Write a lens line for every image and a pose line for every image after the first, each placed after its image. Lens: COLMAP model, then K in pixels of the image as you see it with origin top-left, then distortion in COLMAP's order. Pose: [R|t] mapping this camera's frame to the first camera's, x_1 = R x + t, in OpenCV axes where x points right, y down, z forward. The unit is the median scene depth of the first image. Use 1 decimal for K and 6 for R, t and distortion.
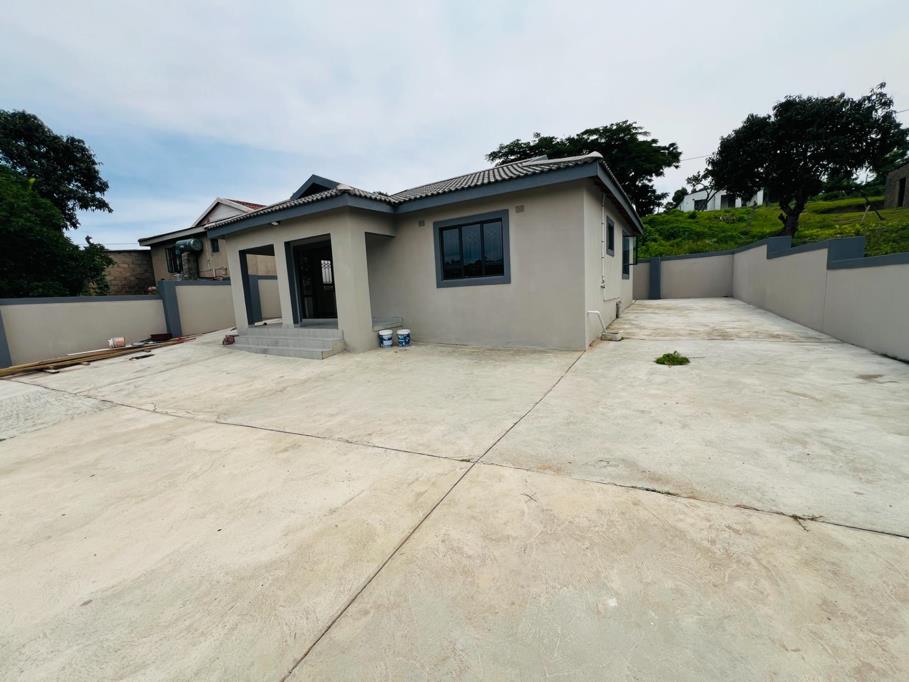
lens RADIAL K [[363.4, 0, 454.5], [0, 363.4, 341.0], [0, 0, 1]] dist [-0.003900, 0.001008]
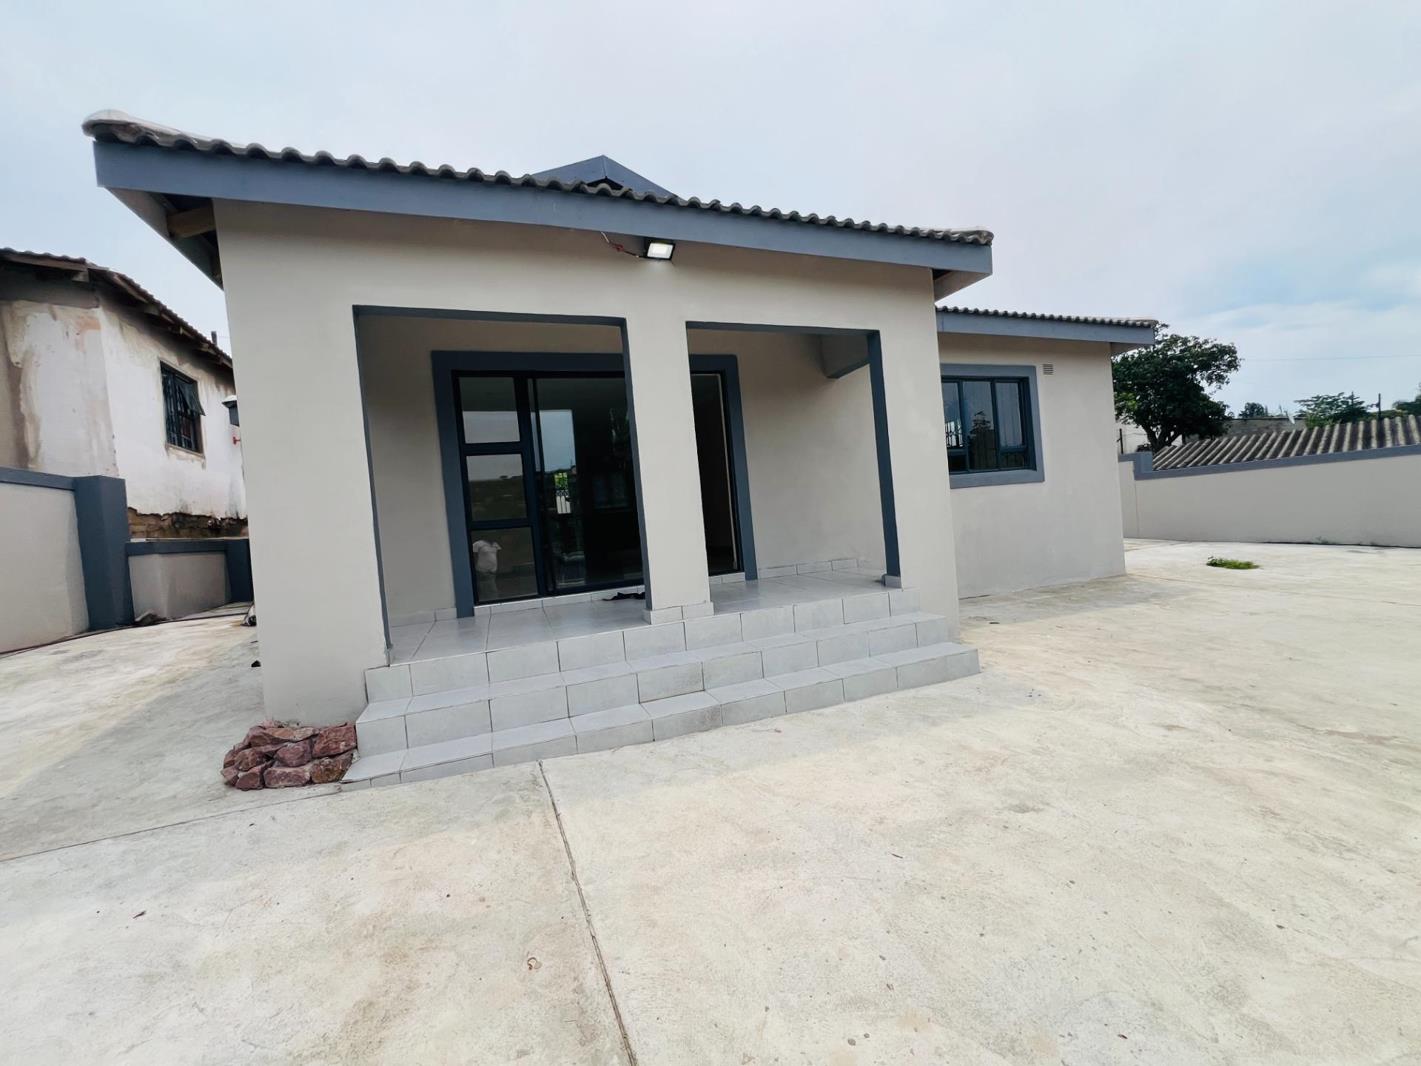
lens RADIAL K [[568.1, 0, 710.5], [0, 568.1, 533.0], [0, 0, 1]] dist [-0.003900, 0.001008]
pose [[0.616500, -0.019360, 0.787117, -0.714942], [0.156819, 0.982688, -0.098656, -0.049604], [-0.771580, 0.184256, 0.608863, 0.644625]]
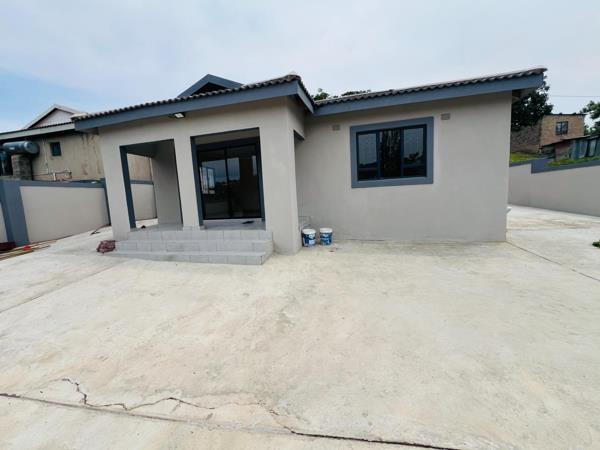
lens RADIAL K [[239.9, 0, 300.0], [0, 239.9, 225.0], [0, 0, 1]] dist [-0.003900, 0.001008]
pose [[0.959420, -0.029145, 0.280472, -0.331398], [0.038353, 0.998889, -0.027396, -0.020540], [-0.279362, 0.037042, 0.959471, 0.308828]]
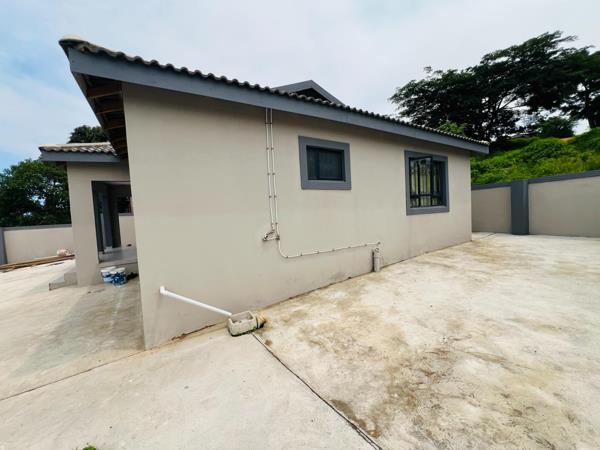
lens RADIAL K [[239.9, 0, 300.0], [0, 239.9, 225.0], [0, 0, 1]] dist [-0.003900, 0.001008]
pose [[0.889597, 0.025550, -0.456031, 0.542229], [-0.050862, 0.997766, -0.043317, -0.129996], [0.453906, 0.061729, 0.888909, 0.507298]]
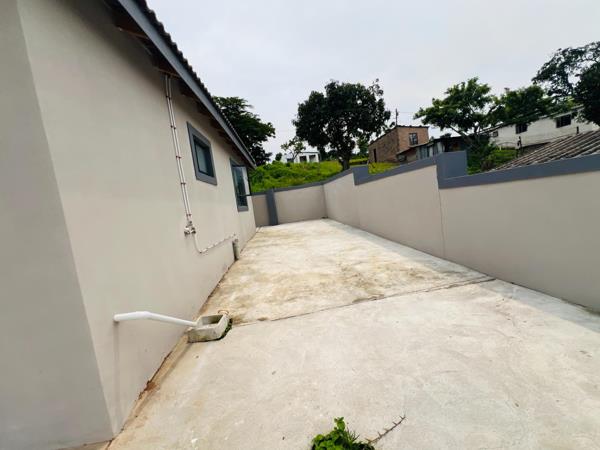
lens RADIAL K [[239.9, 0, 300.0], [0, 239.9, 225.0], [0, 0, 1]] dist [-0.003900, 0.001008]
pose [[0.819452, -0.109371, 0.562615, 0.275294], [0.166865, 0.984627, -0.051631, -0.090805], [-0.548319, 0.136190, 0.825105, 0.474836]]
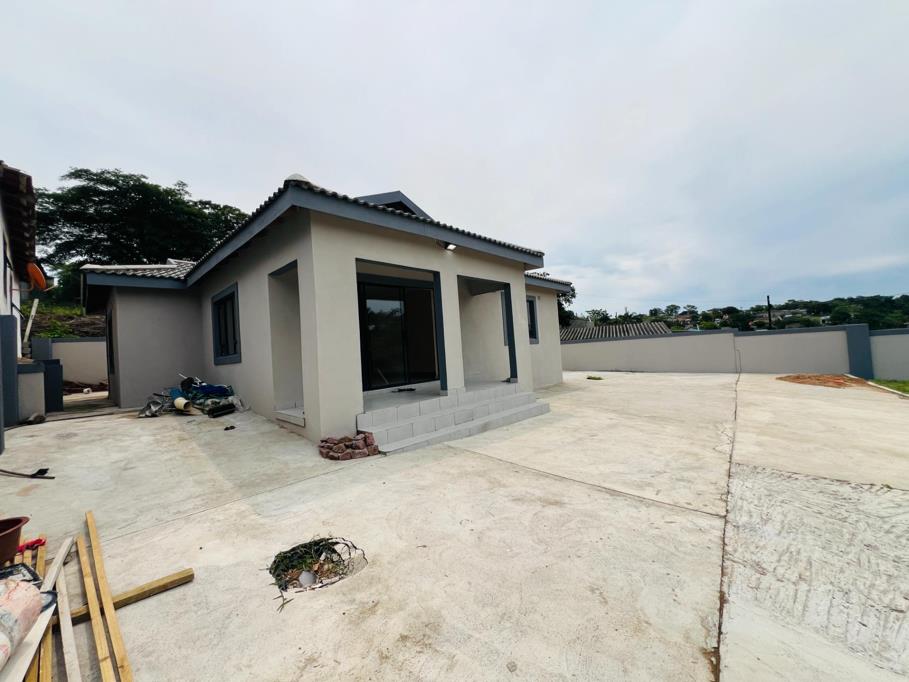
lens RADIAL K [[363.4, 0, 454.5], [0, 363.4, 341.0], [0, 0, 1]] dist [-0.003900, 0.001008]
pose [[0.208117, 0.066412, 0.975847, -1.028527], [0.183227, 0.977383, -0.105593, -0.056234], [-0.960789, 0.200777, 0.191242, 0.777992]]
